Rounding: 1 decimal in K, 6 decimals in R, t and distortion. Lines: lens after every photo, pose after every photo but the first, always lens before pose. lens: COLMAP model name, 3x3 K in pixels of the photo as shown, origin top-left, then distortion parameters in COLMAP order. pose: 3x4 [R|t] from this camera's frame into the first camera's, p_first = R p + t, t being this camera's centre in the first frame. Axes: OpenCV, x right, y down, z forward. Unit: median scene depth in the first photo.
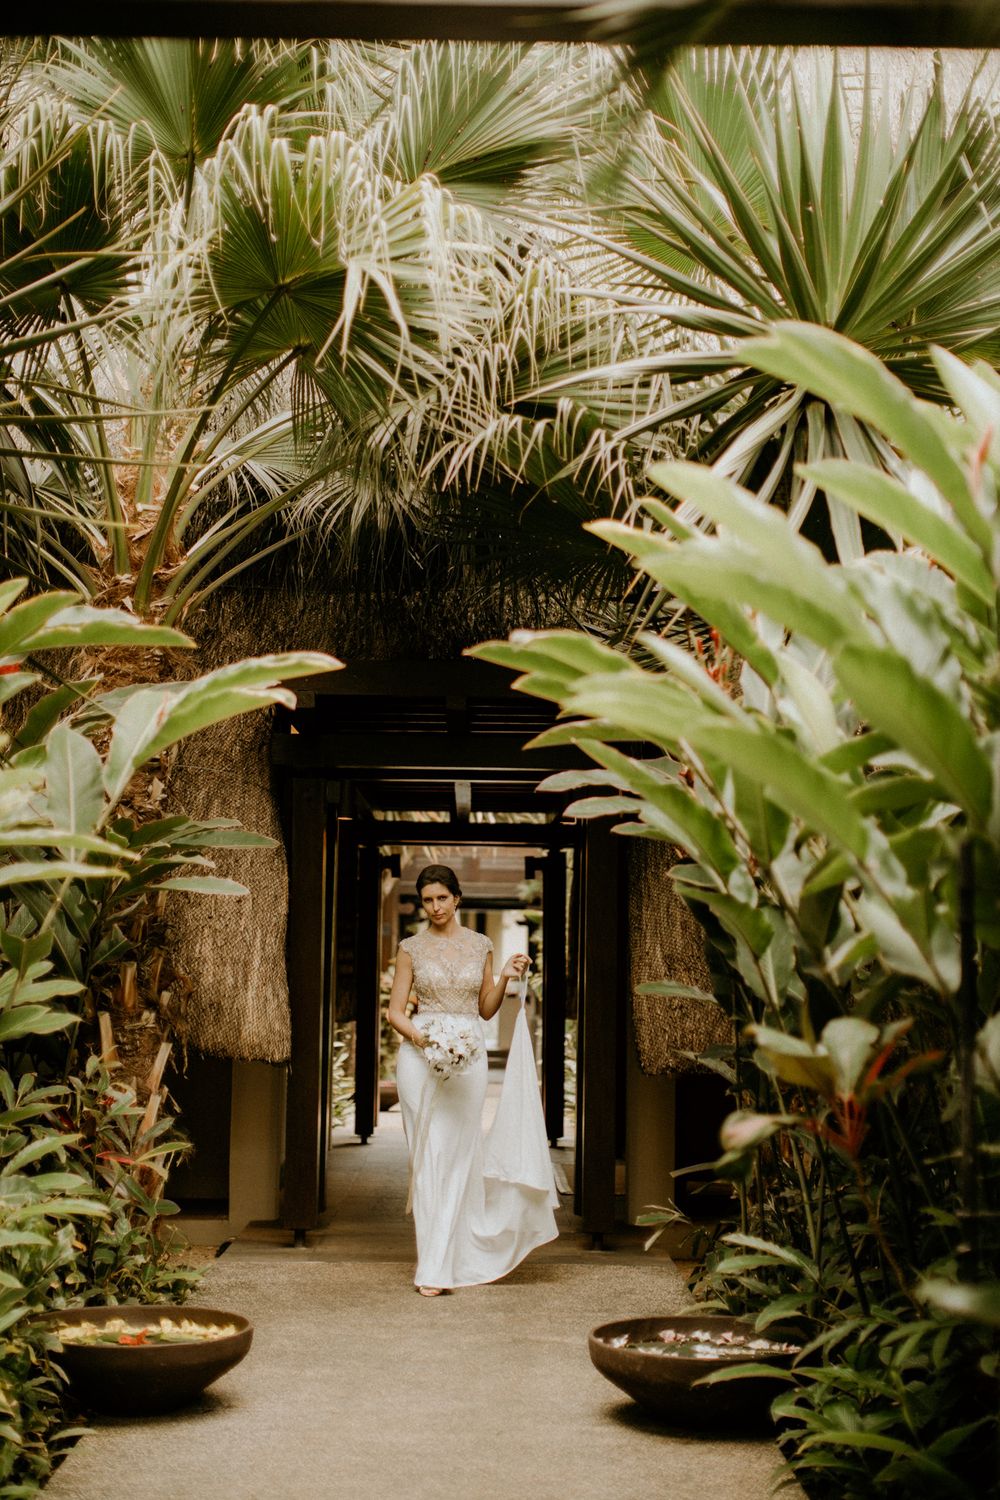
lens RADIAL K [[2135.4, 0, 484.3], [0, 2135.4, 711.6], [0, 0, 1]] dist [0.042212, 0.000000]
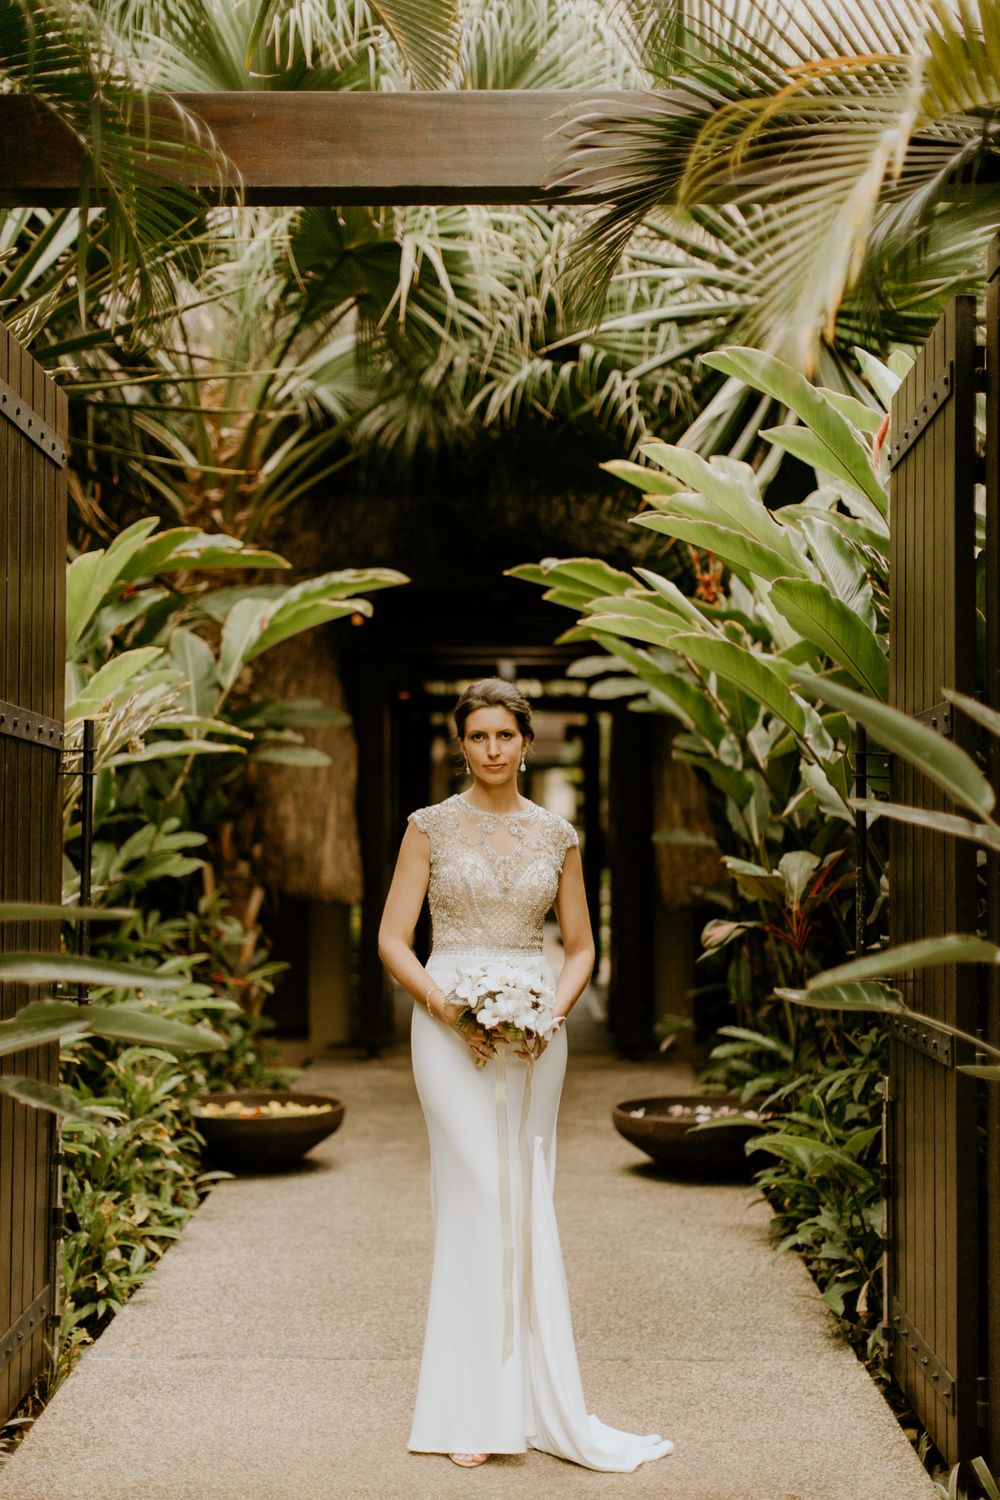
lens RADIAL K [[2135.4, 0, 495.5], [0, 2135.4, 746.2], [0, 0, 1]] dist [0.042212, 0.000000]
pose [[0.999776, -0.013558, -0.016264, 0.003284], [0.014821, 0.996663, 0.080267, -0.020442], [0.015122, -0.080490, 0.996641, -0.211679]]
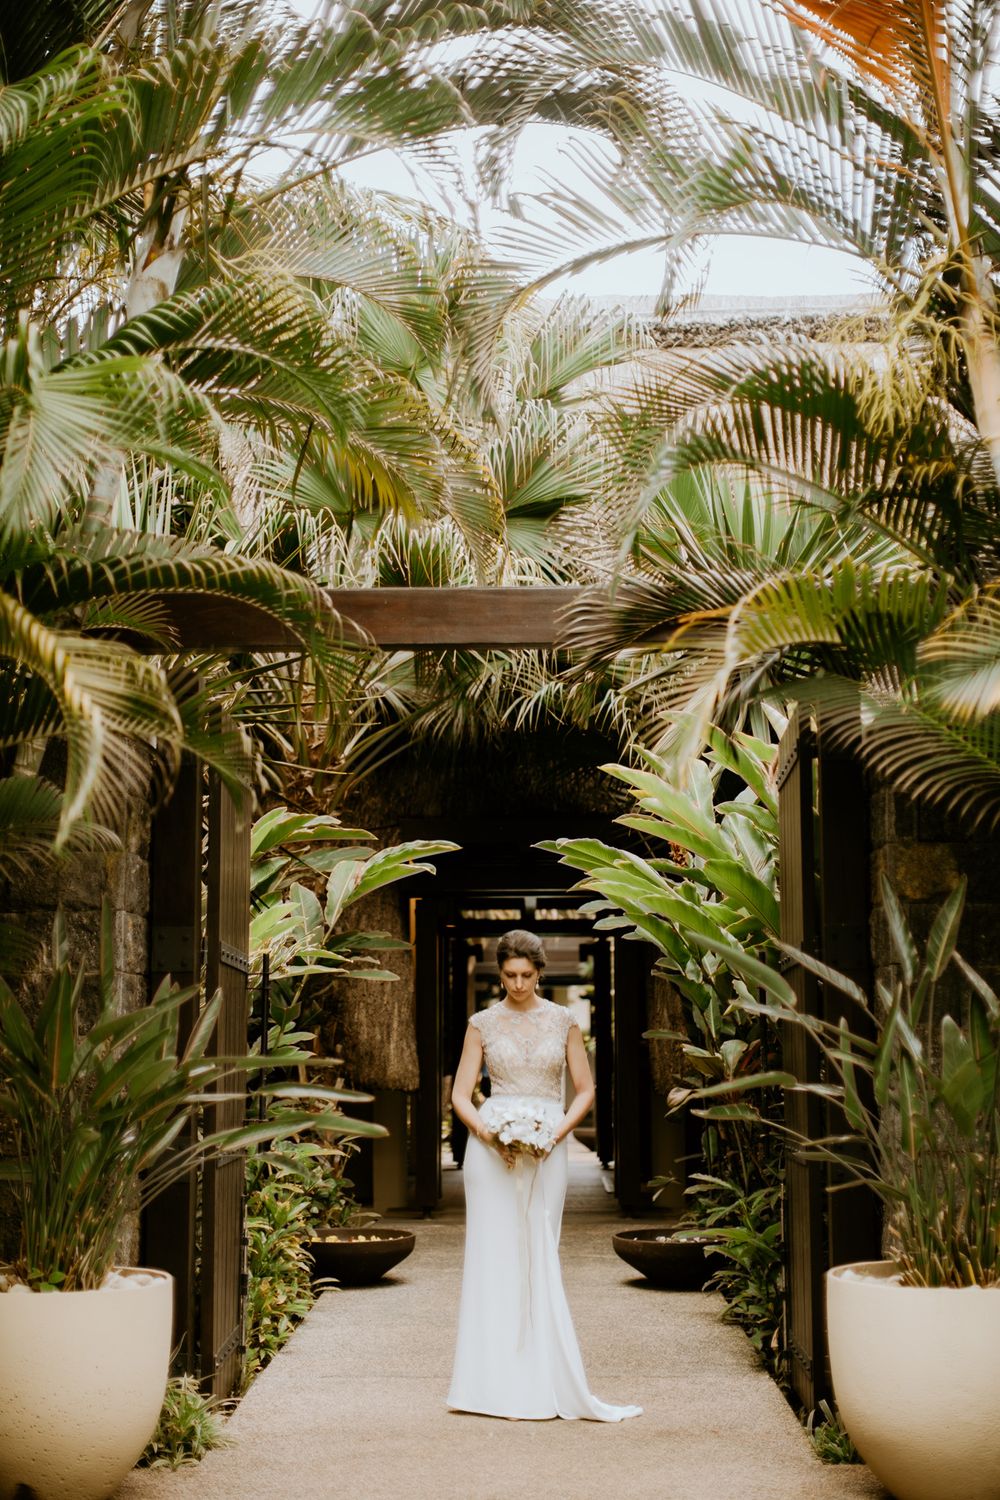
lens RADIAL K [[2135.4, 0, 488.6], [0, 2135.4, 747.3], [0, 0, 1]] dist [0.042212, 0.000000]
pose [[0.999384, -0.022313, -0.027078, 0.004411], [0.021801, 0.999581, -0.019062, -0.059854], [0.027492, 0.018460, 0.999452, -0.635202]]
